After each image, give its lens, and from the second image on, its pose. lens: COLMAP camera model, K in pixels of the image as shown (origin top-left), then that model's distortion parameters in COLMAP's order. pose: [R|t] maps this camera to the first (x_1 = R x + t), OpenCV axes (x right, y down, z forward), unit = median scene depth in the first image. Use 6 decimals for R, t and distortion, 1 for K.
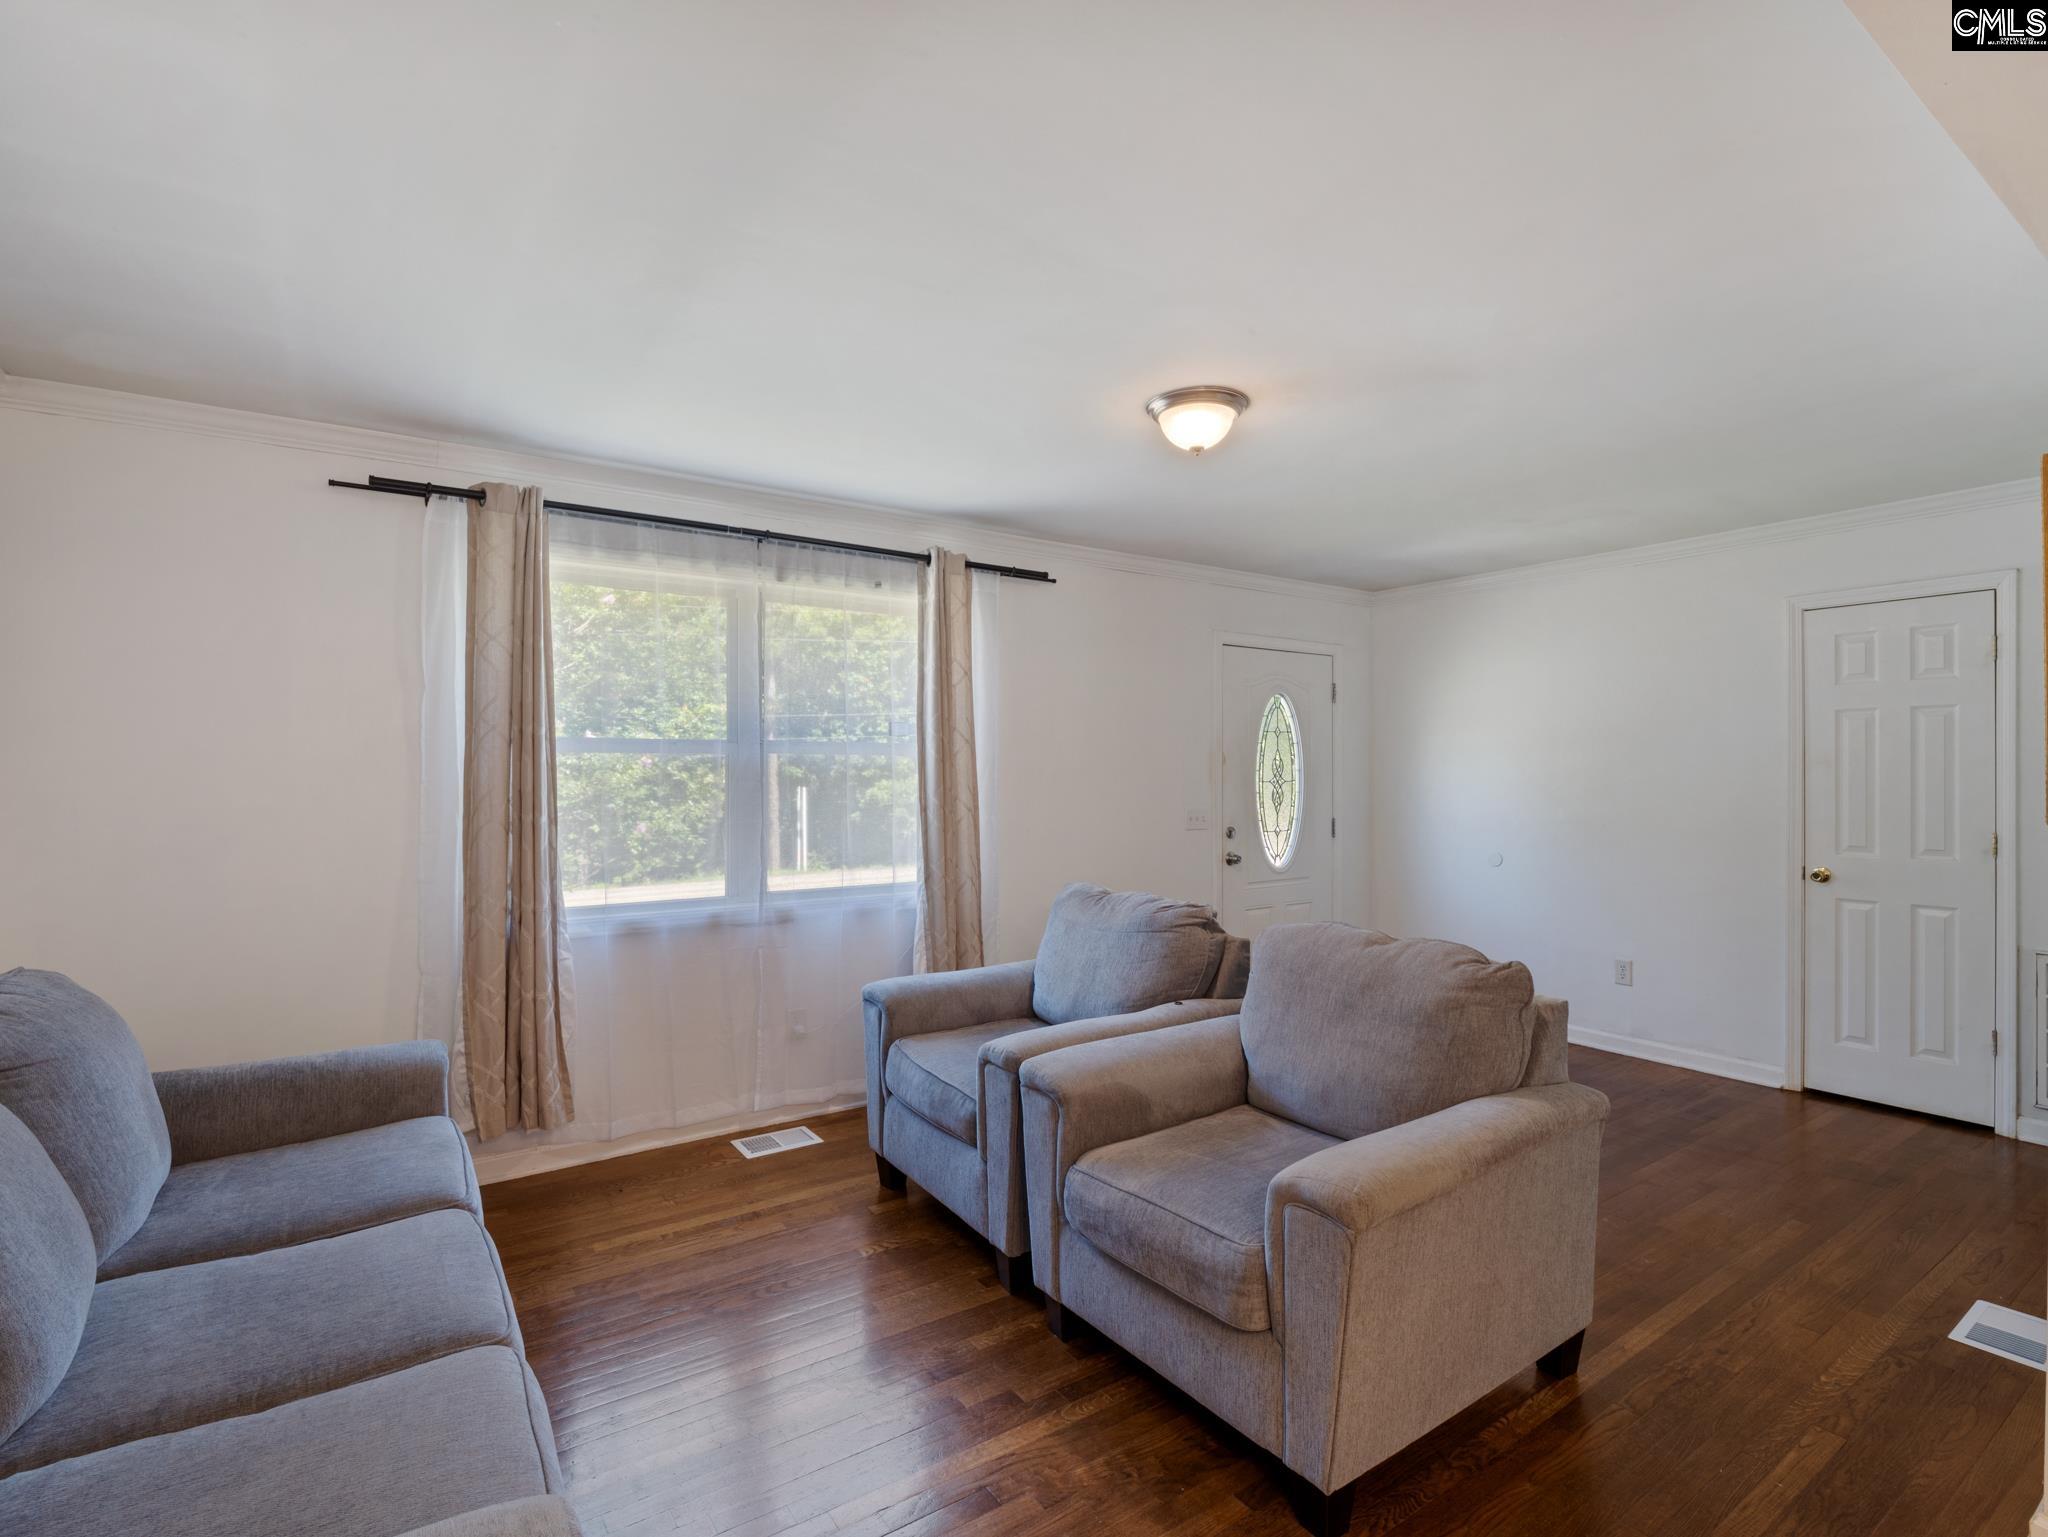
lens RADIAL K [[996.0, 0, 1027.0], [0, 996.0, 771.2], [0, 0, 1]] dist [-0.018296, -0.001152]
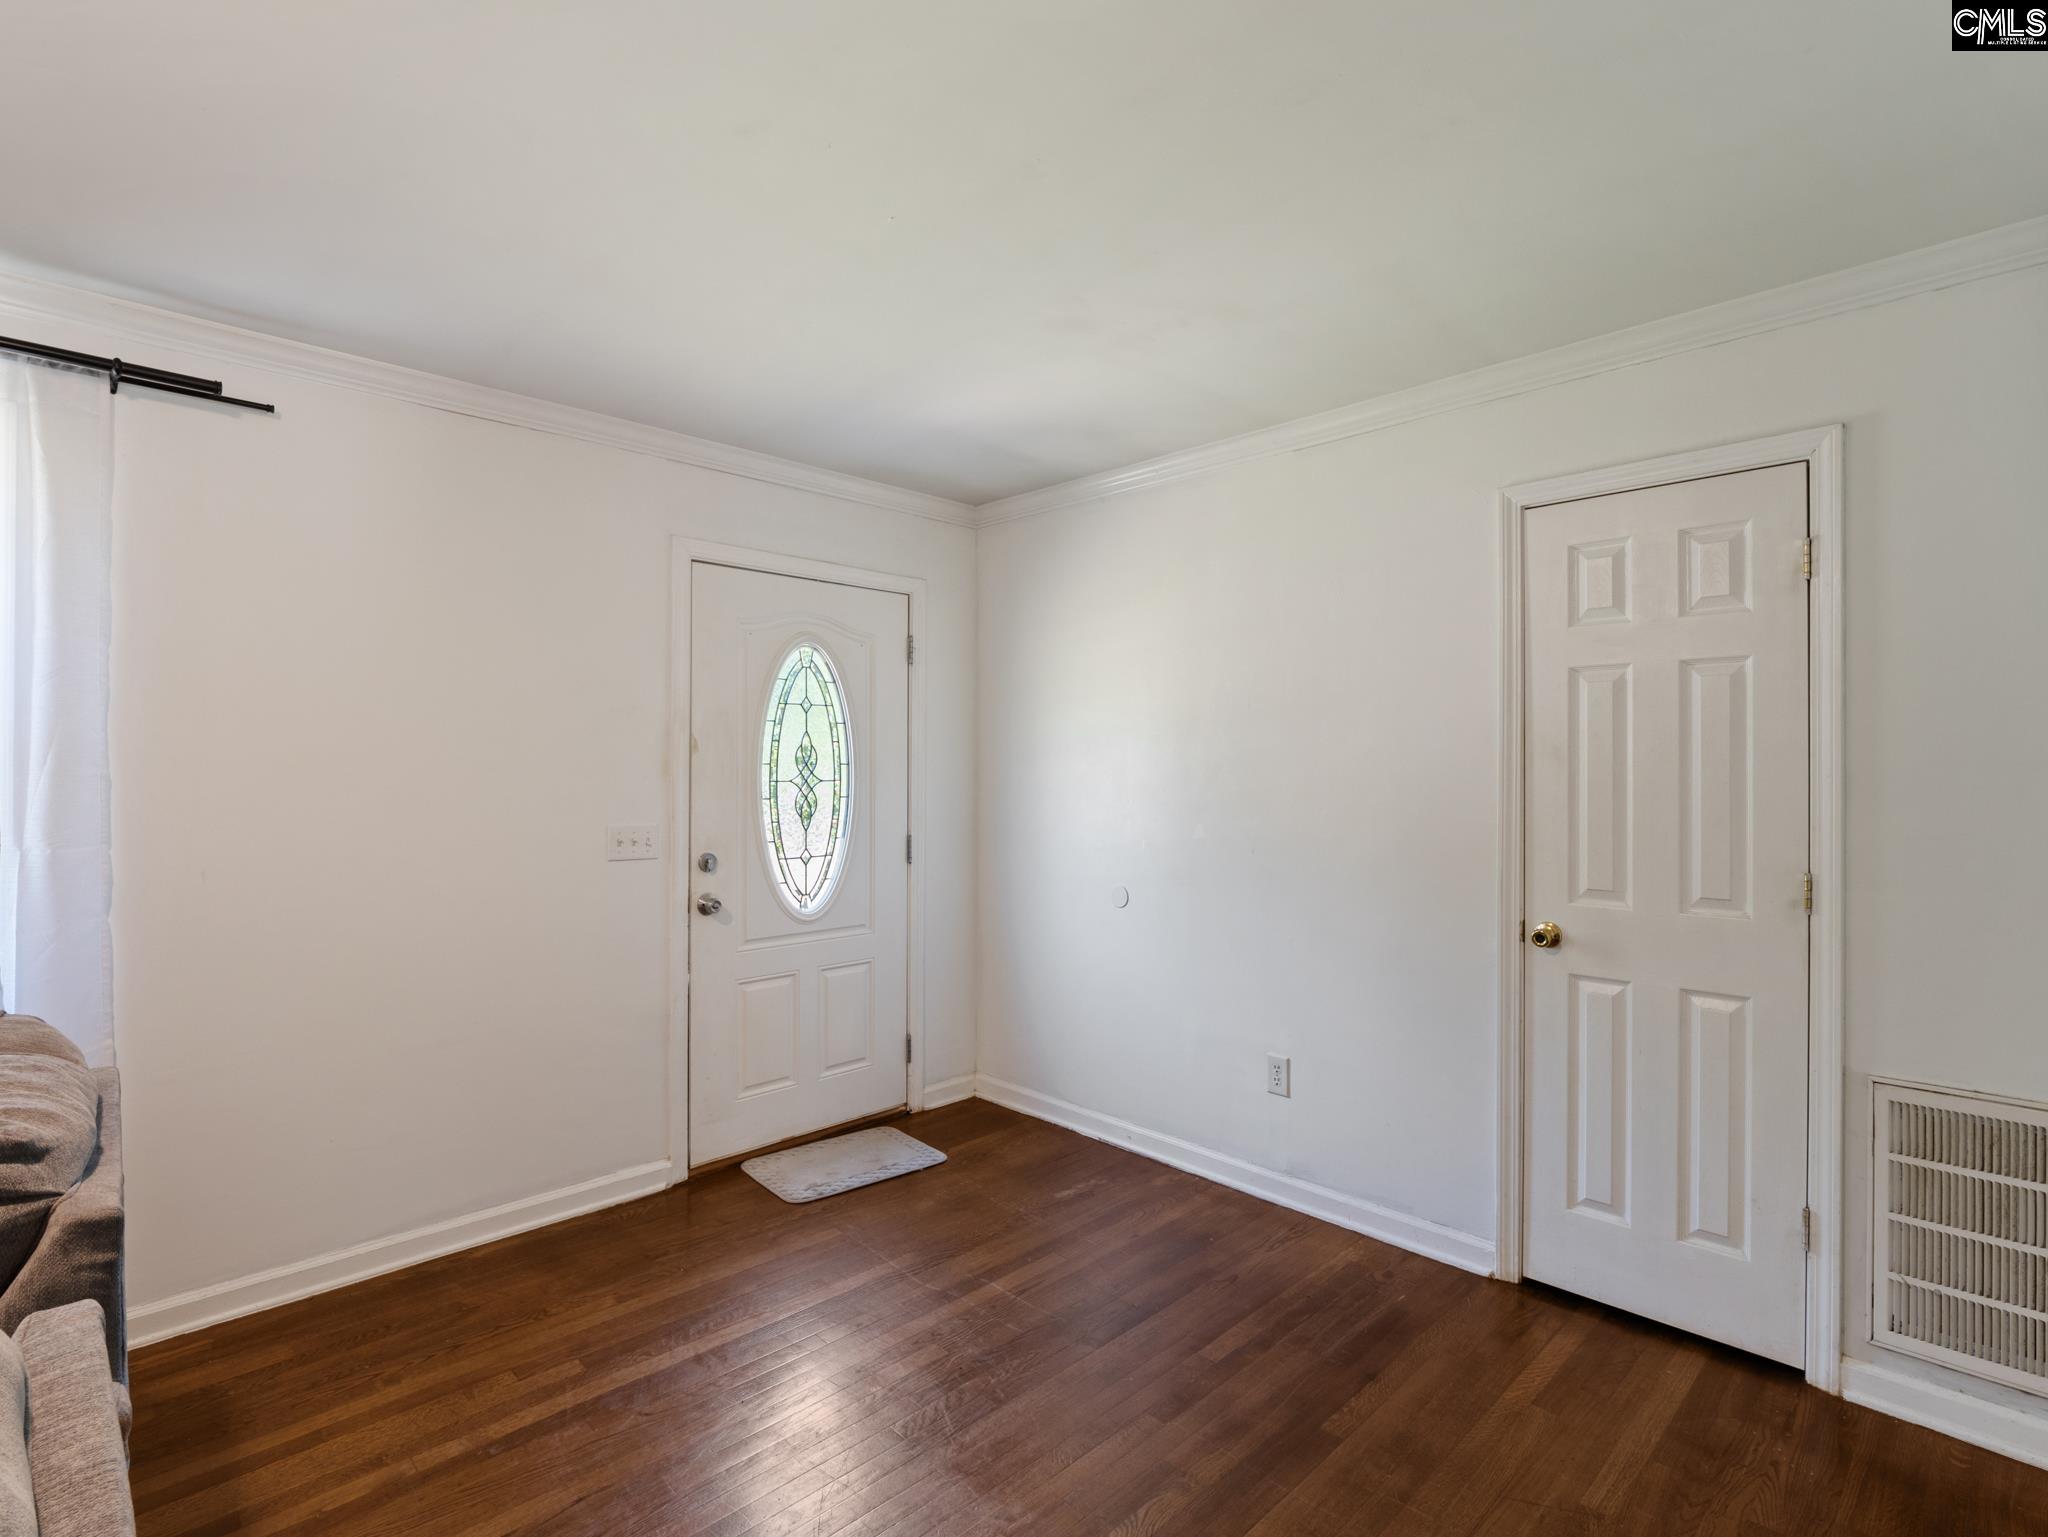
lens RADIAL K [[996.0, 0, 1035.0], [0, 996.0, 765.6], [0, 0, 1]] dist [-0.018296, -0.001152]
pose [[0.983404, 0.004445, 0.181375, 0.412337], [-0.004135, 0.999989, -0.002084, 0.001518], [-0.181382, 0.001300, 0.983412, 0.487451]]
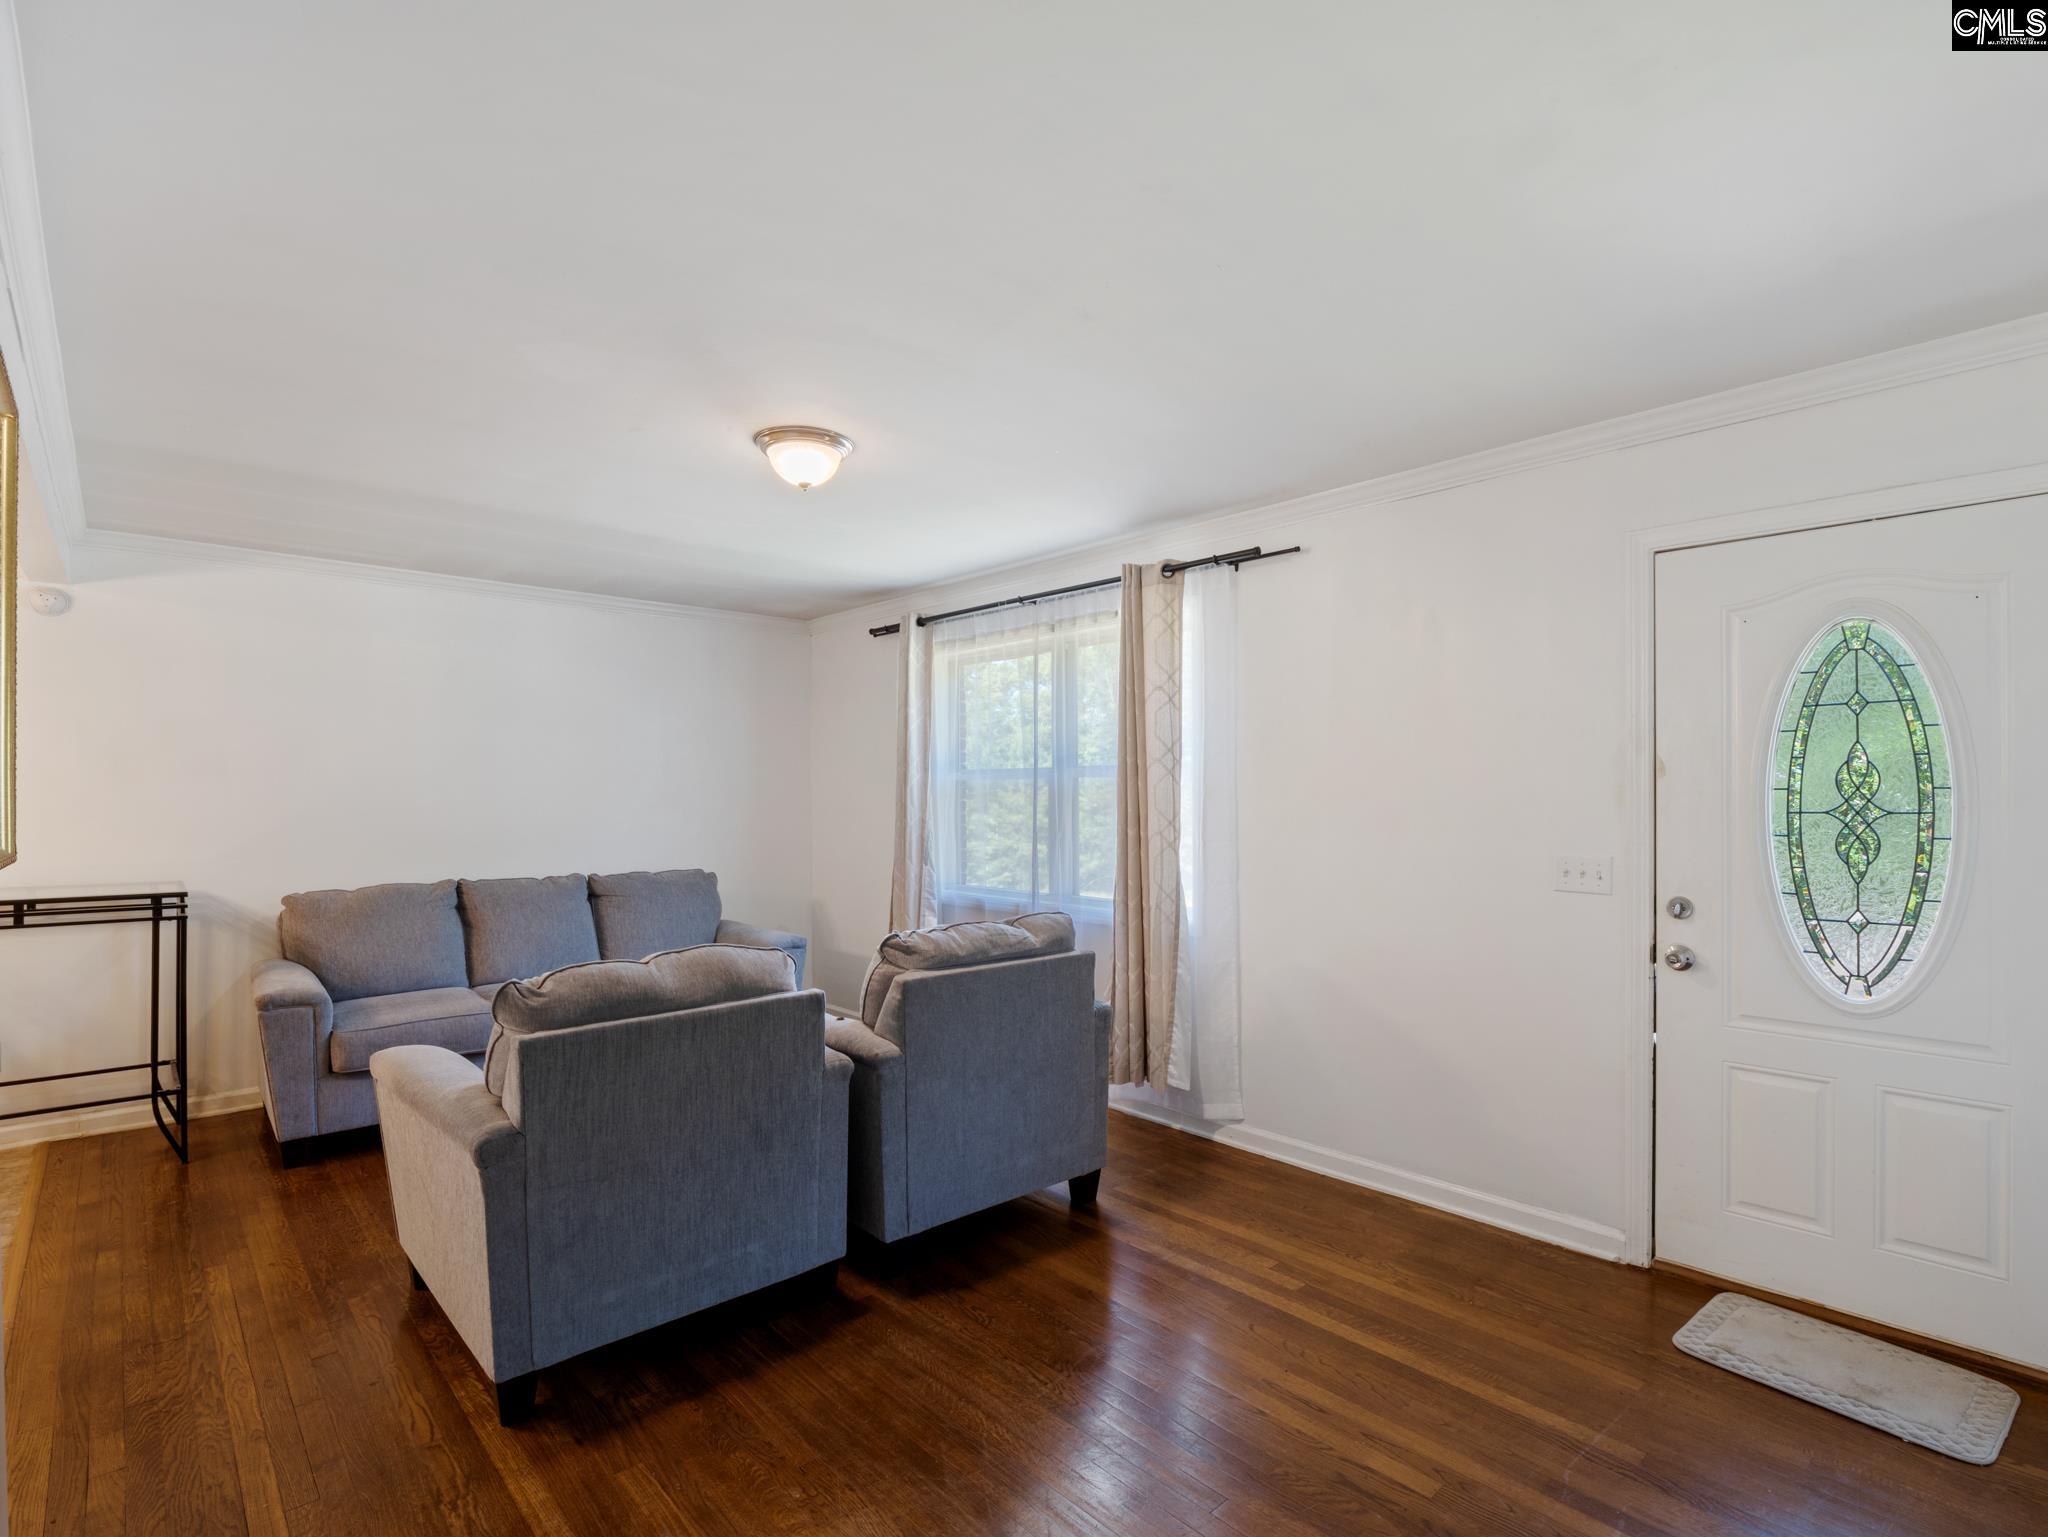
lens RADIAL K [[996.0, 0, 1026.6], [0, 996.0, 796.5], [0, 0, 1]] dist [-0.018296, -0.001152]
pose [[0.140255, 0.004566, -0.990105, 0.941544], [0.006225, 0.999966, 0.005493, -0.002595], [0.990096, -0.006934, 0.140222, 0.823420]]
